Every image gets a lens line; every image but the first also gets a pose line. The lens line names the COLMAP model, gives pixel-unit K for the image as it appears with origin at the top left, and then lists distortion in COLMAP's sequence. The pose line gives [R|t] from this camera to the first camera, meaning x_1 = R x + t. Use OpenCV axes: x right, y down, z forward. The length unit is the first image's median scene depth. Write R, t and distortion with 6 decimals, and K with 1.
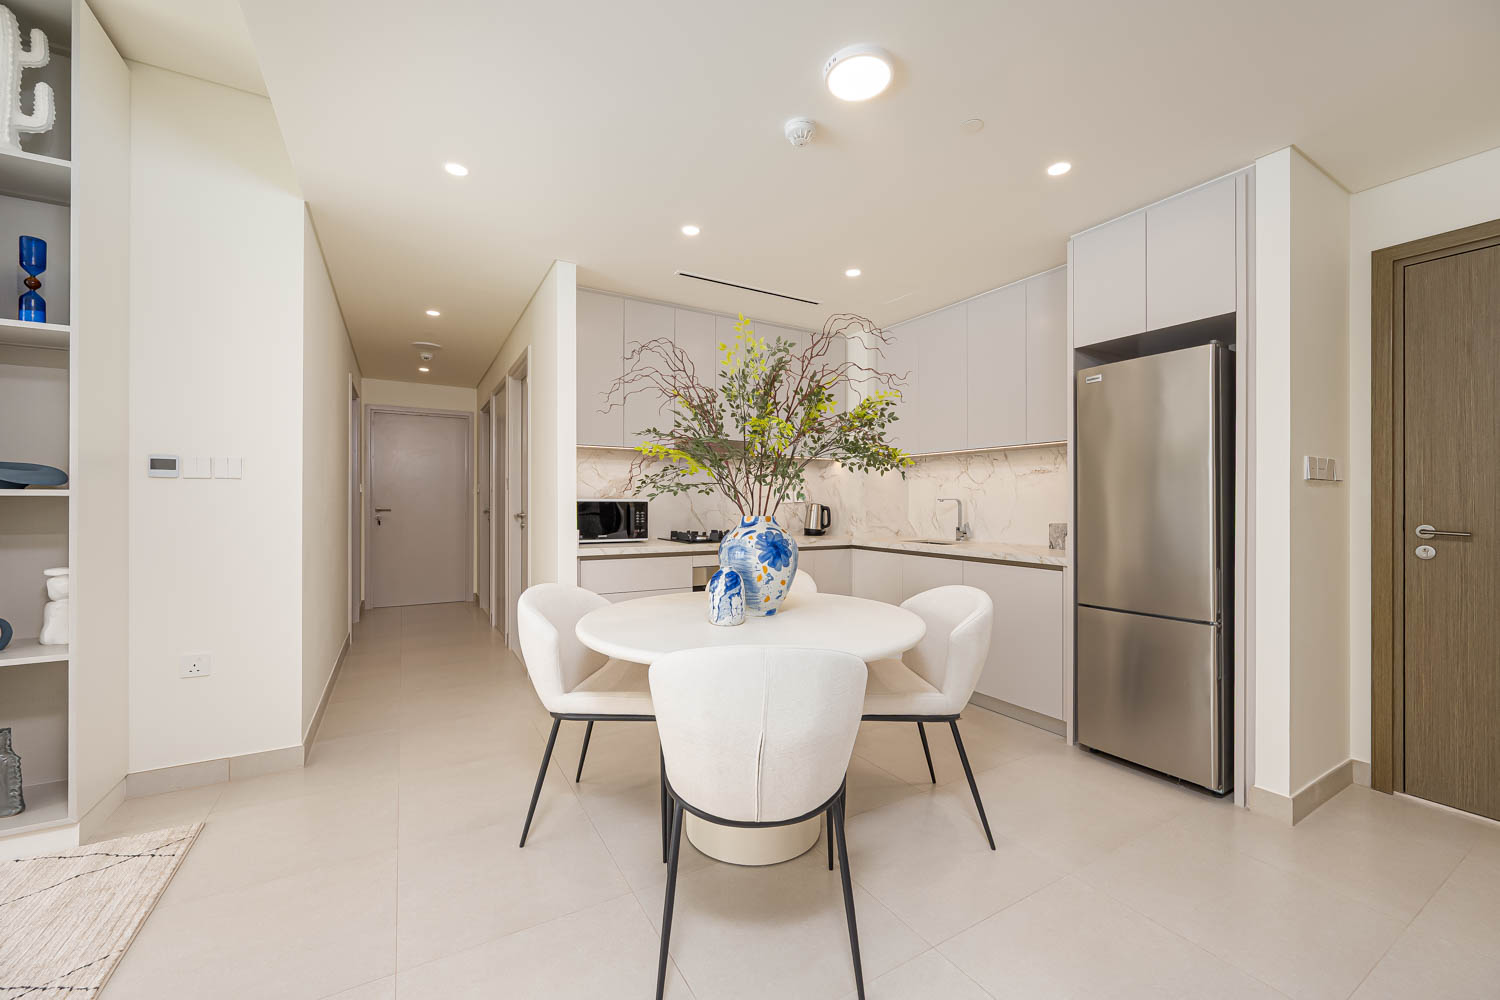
lens RADIAL K [[588.5, 0, 750.0], [0, 588.5, 500.0], [0, 0, 1]] dist [0.000300, 0.000031]
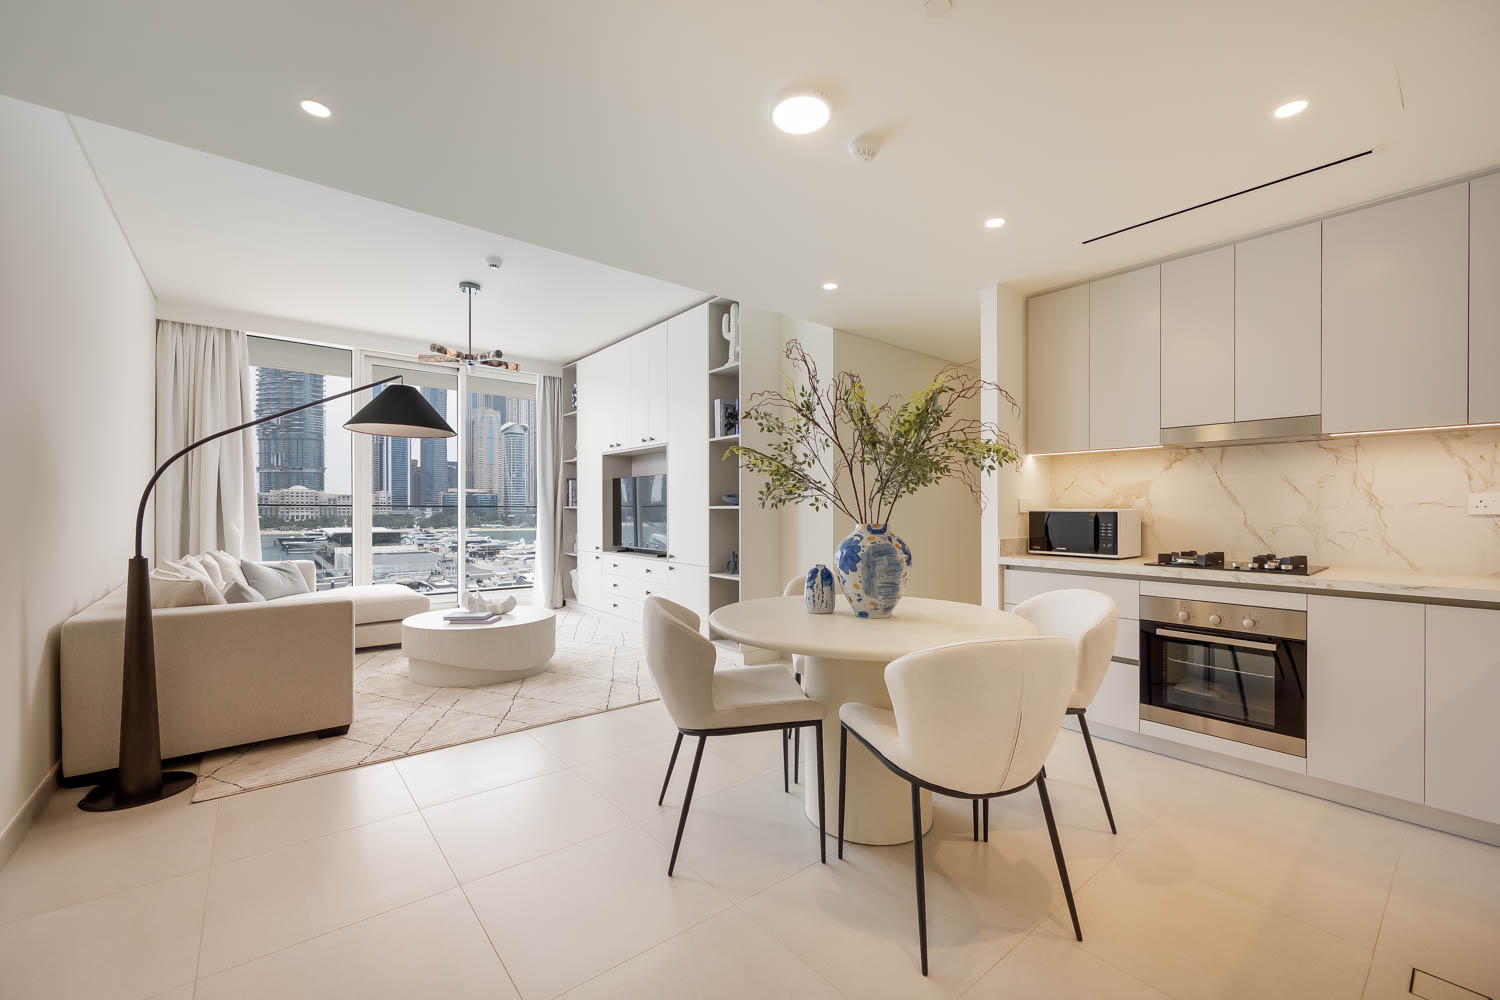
lens RADIAL K [[611.3, 0, 752.1], [0, 611.3, 513.0], [0, 0, 1]] dist [0.000901, 0.000048]
pose [[0.155406, 0.001252, -0.987850, 0.888967], [-0.000985, 0.999999, 0.001113, 0.005984], [0.987850, 0.000800, 0.155407, 0.487423]]
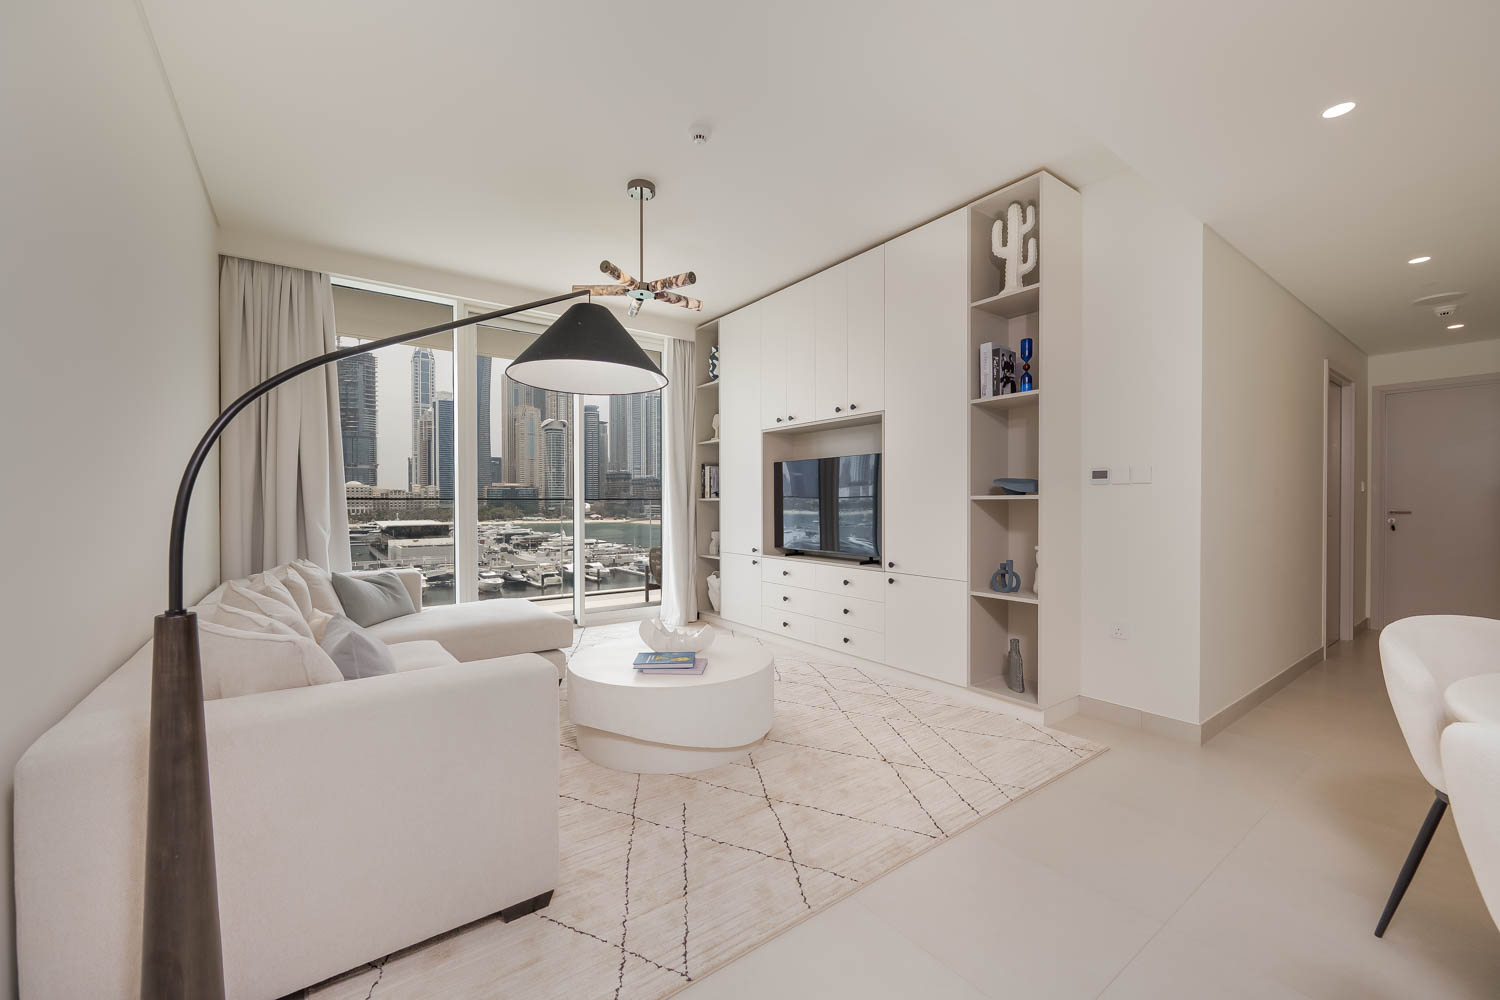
lens RADIAL K [[595.7, 0, 754.3], [0, 595.7, 507.9], [0, 0, 1]] dist [-0.000272, -0.000104]
pose [[0.110100, 0.005618, -0.993905, 0.290699], [0.004402, 0.999971, 0.006140, 0.003367], [0.993911, -0.005051, 0.110072, 0.071106]]
